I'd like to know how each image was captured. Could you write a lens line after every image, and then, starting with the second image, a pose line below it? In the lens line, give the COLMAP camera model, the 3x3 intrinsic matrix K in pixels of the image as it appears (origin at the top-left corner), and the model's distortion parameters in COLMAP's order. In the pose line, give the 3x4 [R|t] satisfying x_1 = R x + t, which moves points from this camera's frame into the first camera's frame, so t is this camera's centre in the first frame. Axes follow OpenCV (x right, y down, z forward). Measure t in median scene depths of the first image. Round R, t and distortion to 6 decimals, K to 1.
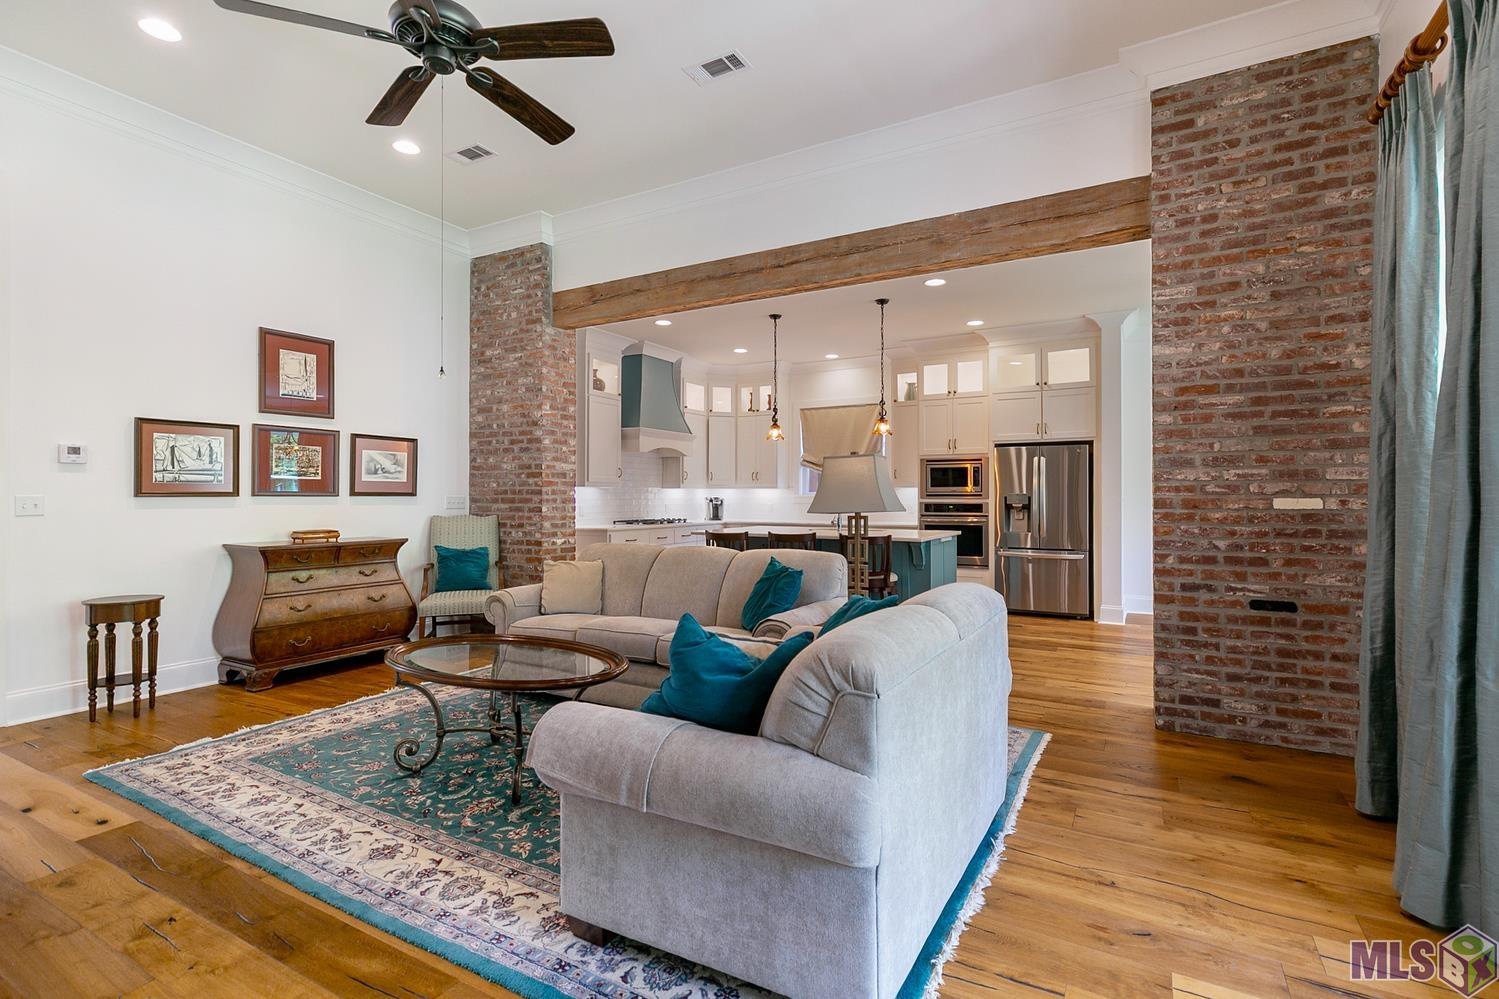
lens RADIAL K [[677.5, 0, 755.9], [0, 677.5, 498.7], [0, 0, 1]] dist [0.008598, -0.000037]
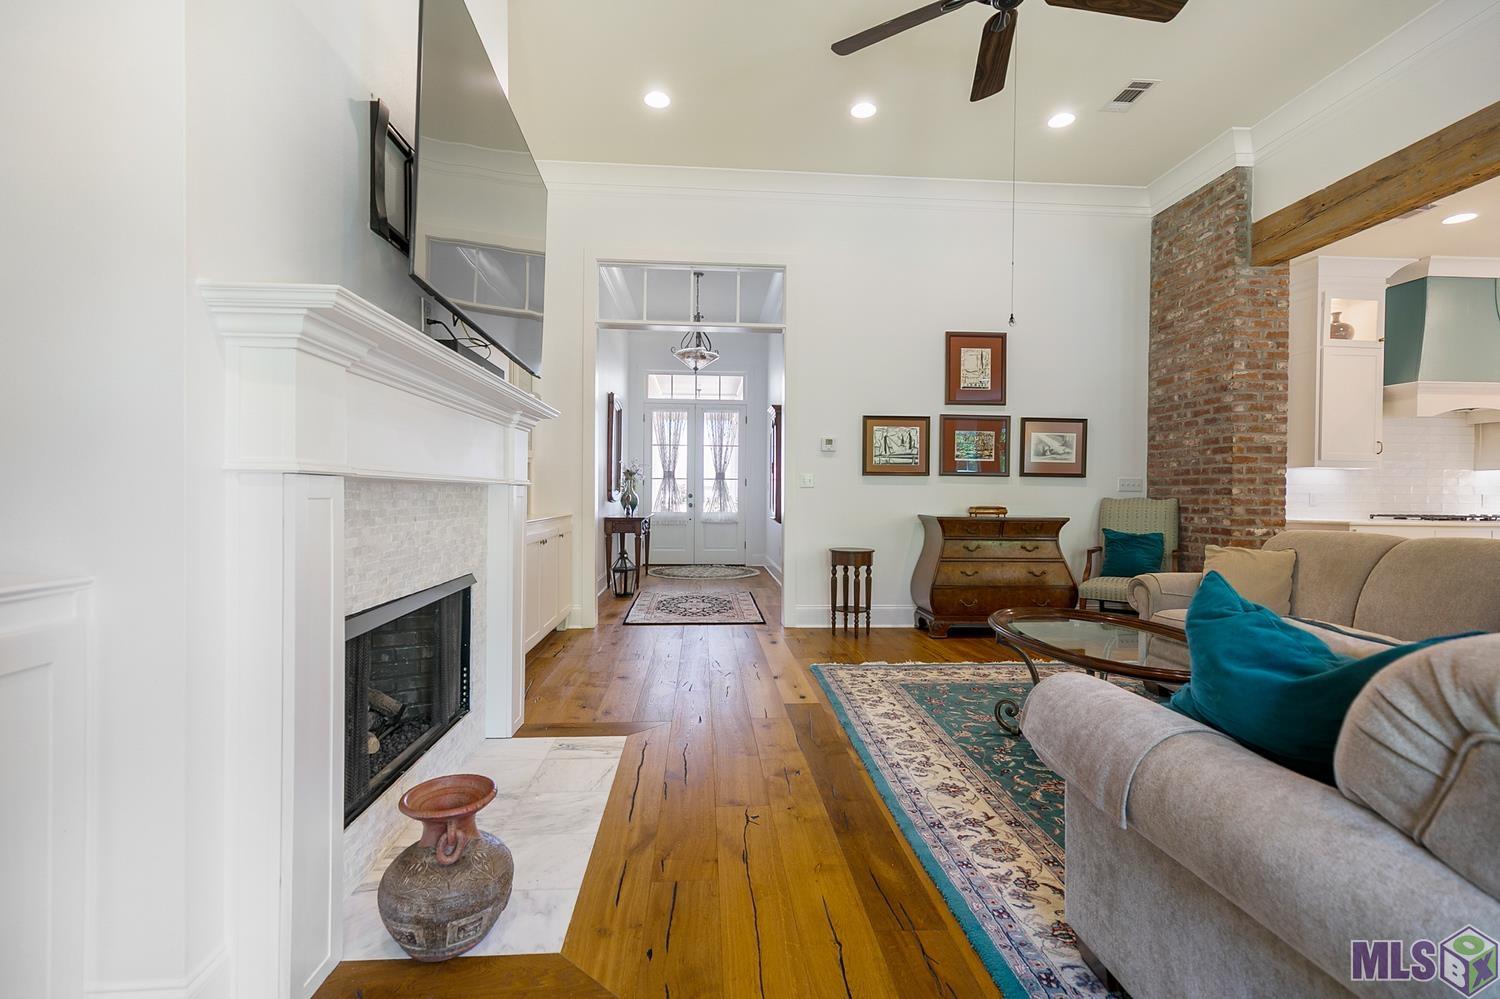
lens RADIAL K [[677.9, 0, 756.4], [0, 677.9, 498.7], [0, 0, 1]] dist [0.008598, -0.000037]
pose [[0.563691, 0.011044, -0.825912, 0.069056], [-0.005365, 0.999938, 0.009709, 0.031527], [0.825968, -0.001042, 0.563715, 0.081032]]
